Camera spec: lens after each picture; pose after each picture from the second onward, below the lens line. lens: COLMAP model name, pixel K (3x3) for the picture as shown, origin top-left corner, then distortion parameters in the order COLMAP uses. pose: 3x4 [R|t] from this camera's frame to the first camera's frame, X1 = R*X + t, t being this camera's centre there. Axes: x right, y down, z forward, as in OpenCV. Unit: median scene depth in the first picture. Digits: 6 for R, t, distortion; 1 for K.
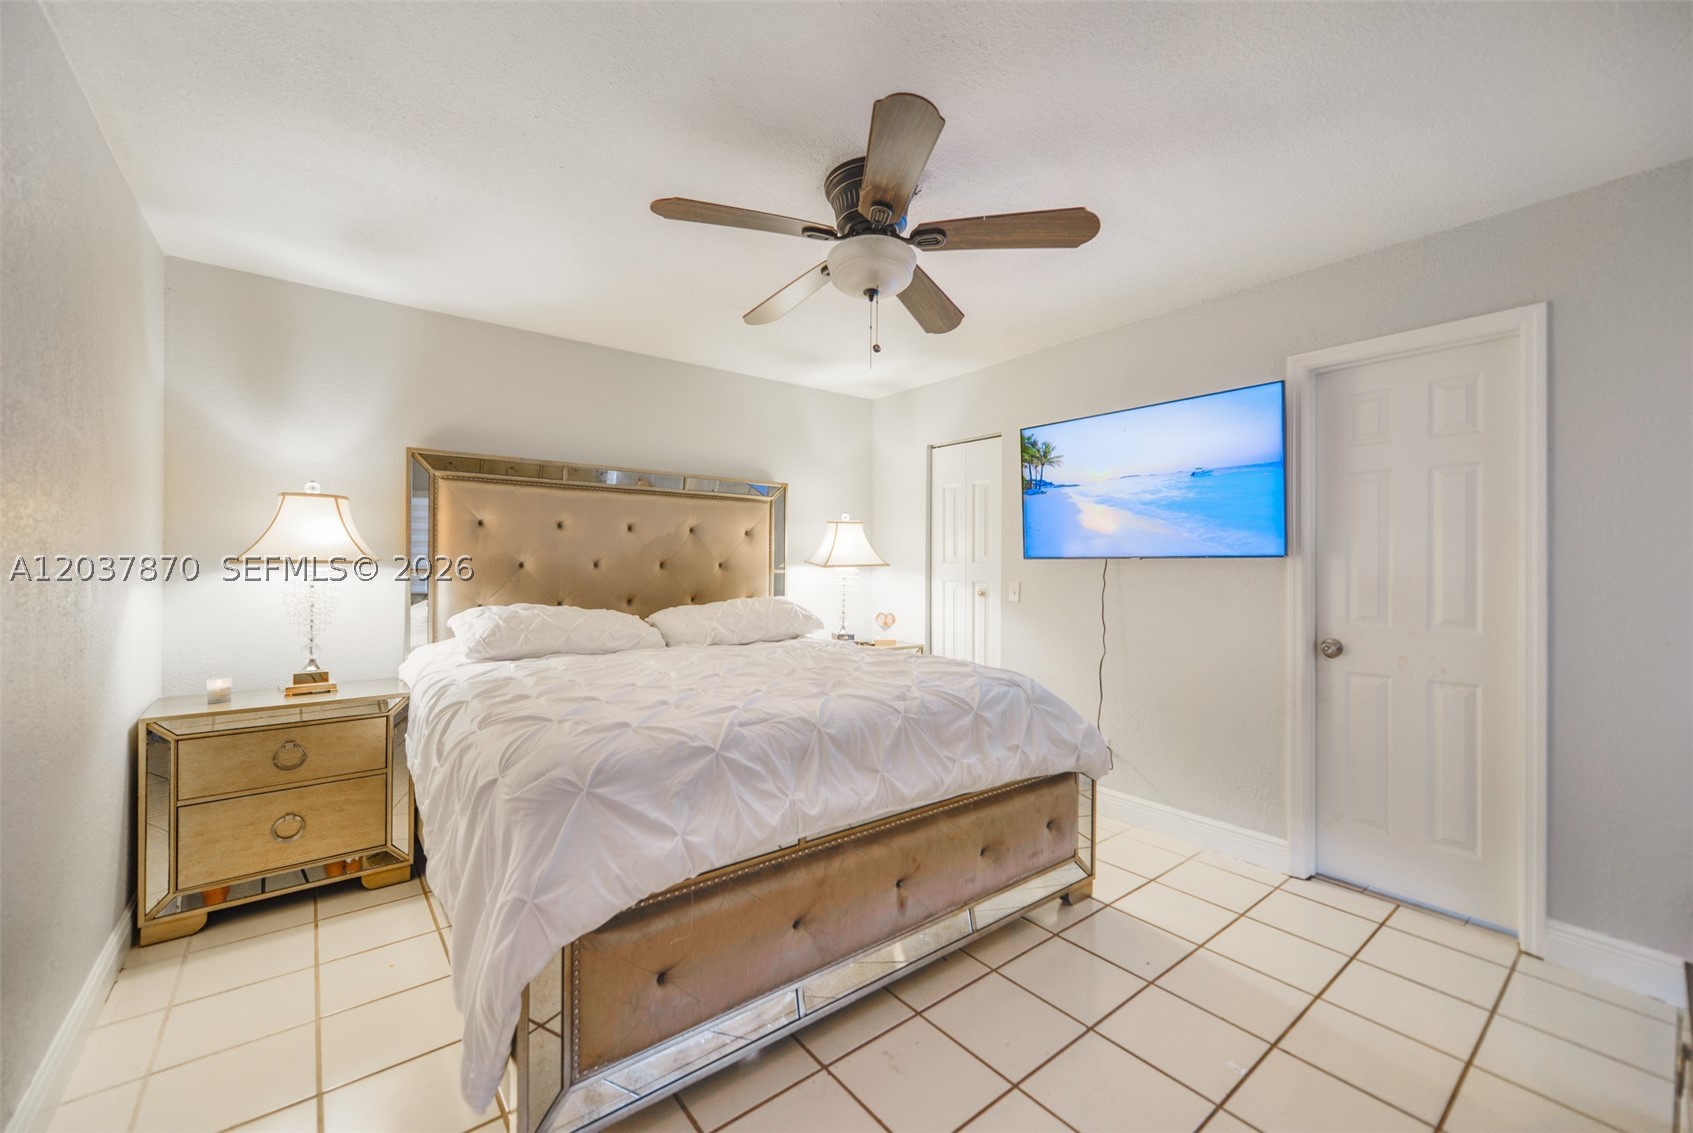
lens RADIAL K [[675.2, 0, 848.5], [0, 675.2, 563.1], [0, 0, 1]] dist [-0.002471, -0.002547]
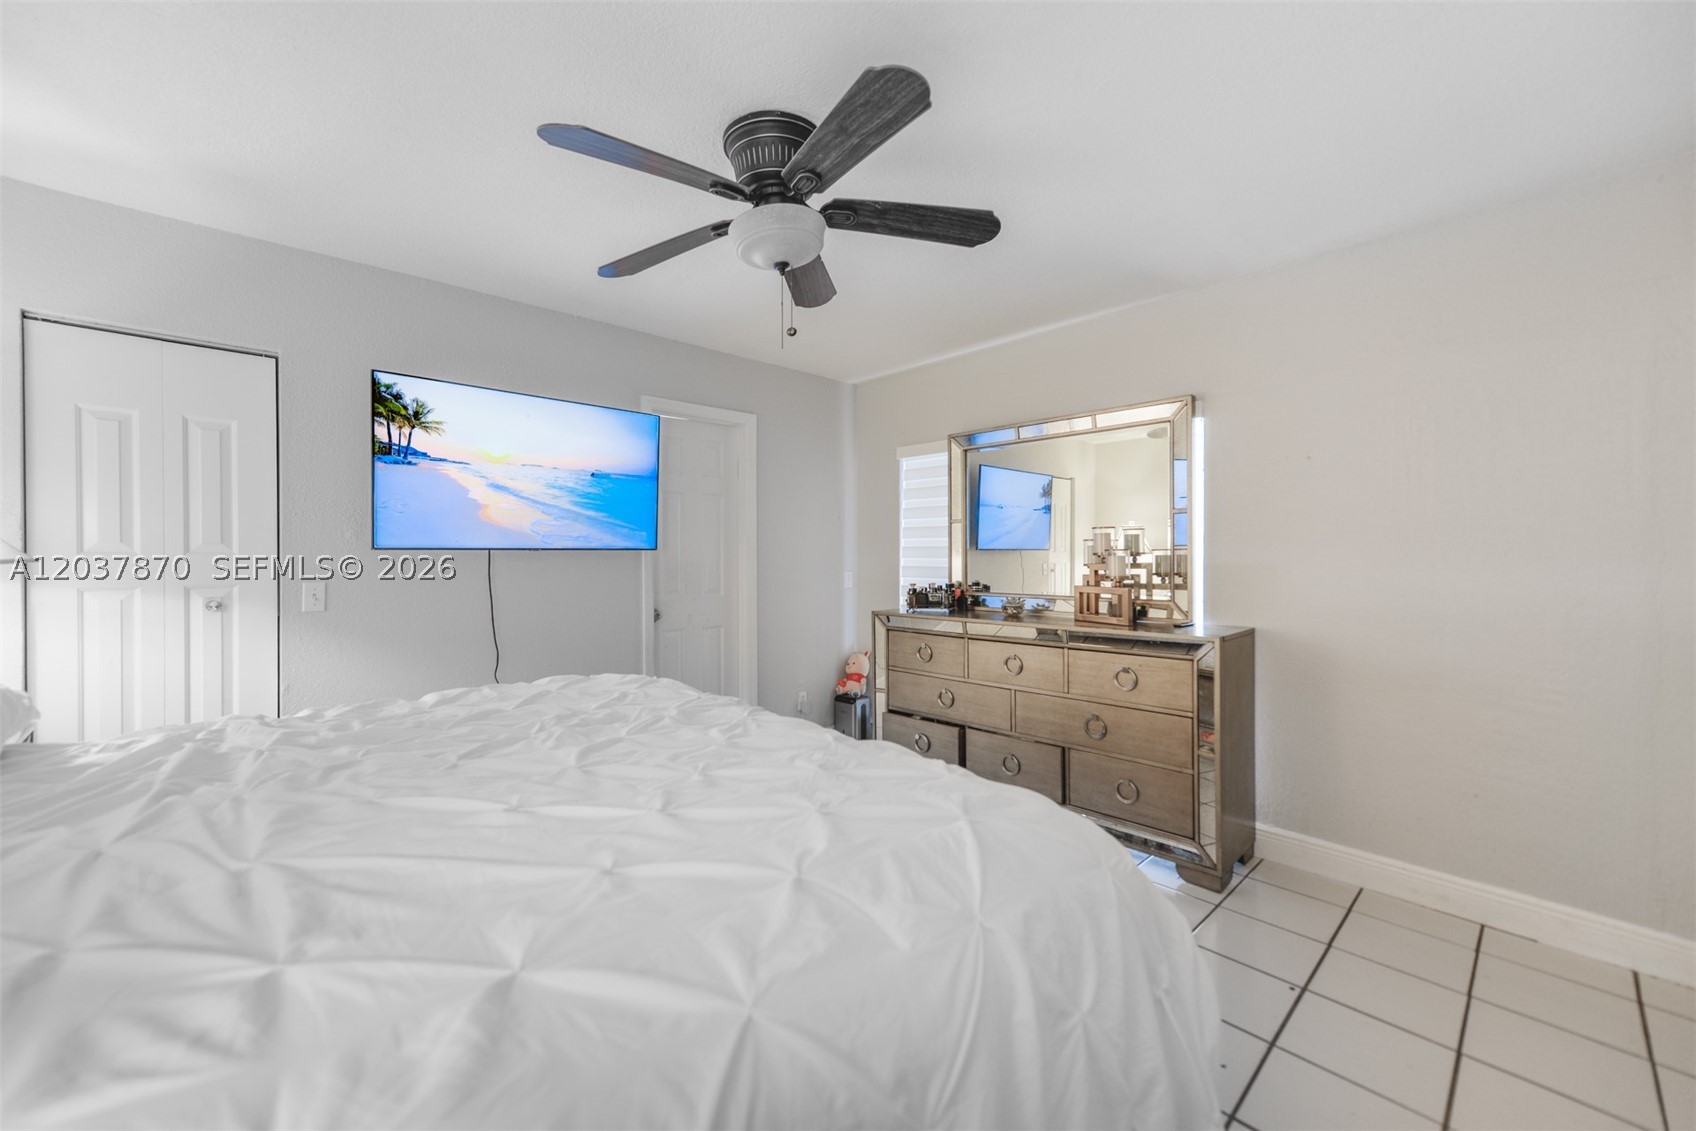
lens RADIAL K [[676.4, 0, 849.2], [0, 676.4, 559.8], [0, 0, 1]] dist [-0.002471, -0.002547]
pose [[-0.110803, -0.010900, 0.993783, -0.532797], [-0.003820, 0.999937, 0.010542, -0.004418], [-0.993835, -0.002628, -0.110838, 0.585707]]
